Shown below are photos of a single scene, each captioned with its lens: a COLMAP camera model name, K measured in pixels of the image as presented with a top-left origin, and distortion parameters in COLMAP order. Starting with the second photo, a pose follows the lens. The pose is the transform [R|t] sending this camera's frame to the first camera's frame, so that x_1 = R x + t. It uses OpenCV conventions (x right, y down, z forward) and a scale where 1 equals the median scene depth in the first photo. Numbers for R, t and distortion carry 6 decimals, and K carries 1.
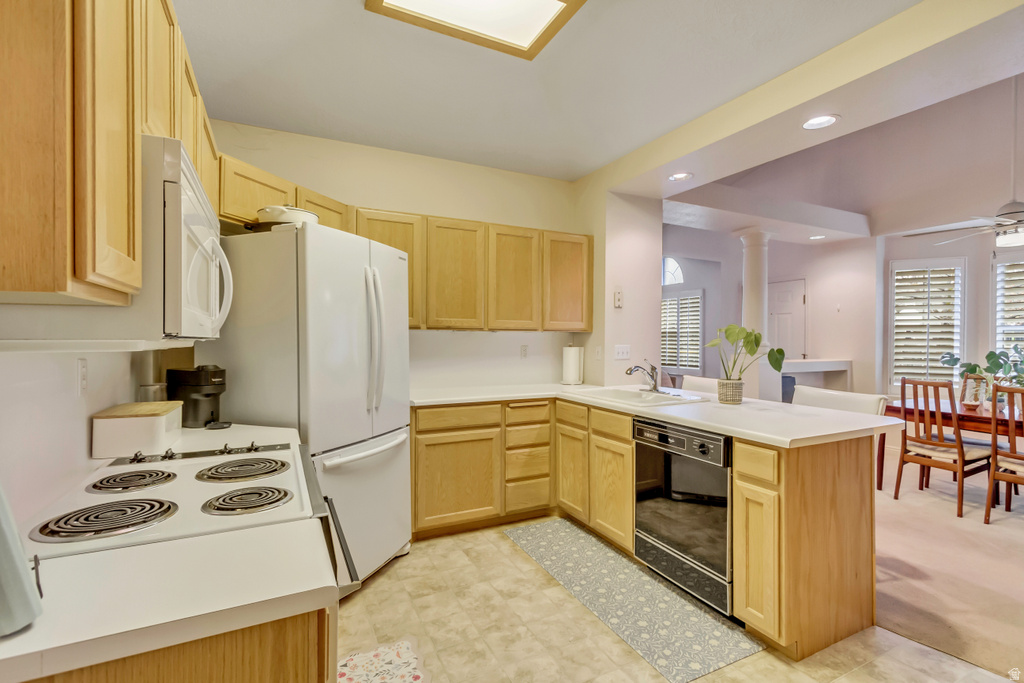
lens RADIAL K [[470.0, 0, 512.4], [0, 470.0, 338.9], [0, 0, 1]] dist [0.004588, -0.001404]
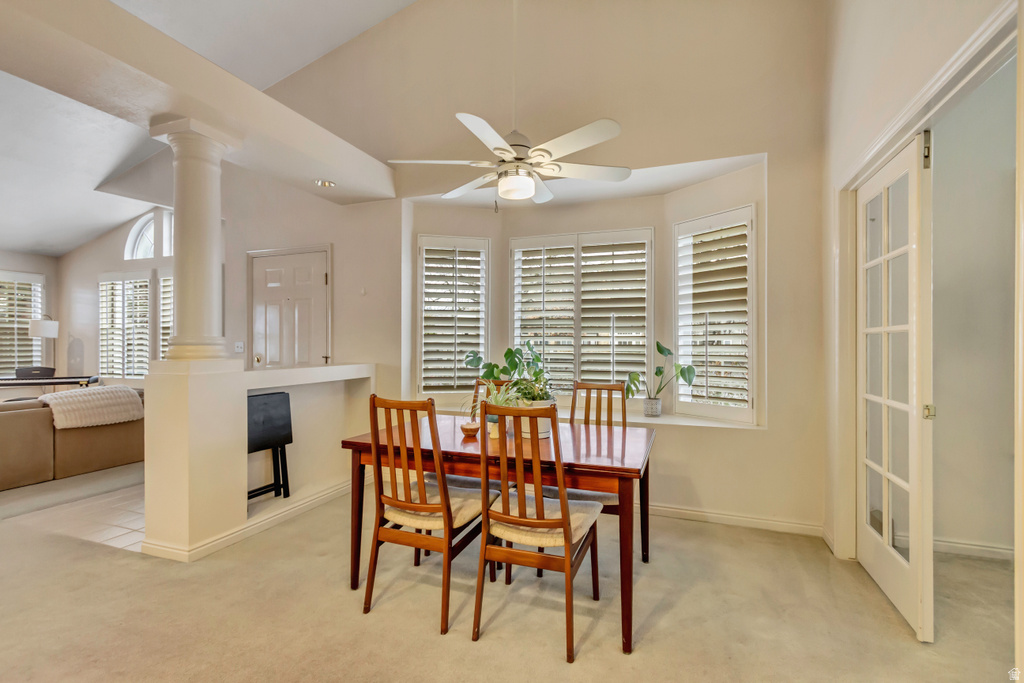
lens RADIAL K [[470.0, 0, 509.1], [0, 470.0, 346.6], [0, 0, 1]] dist [0.004588, -0.001404]
pose [[0.738003, -0.007665, 0.674754, 0.423633], [0.002188, 0.999957, 0.008967, 0.014625], [-0.674794, -0.005141, 0.737988, 0.355939]]
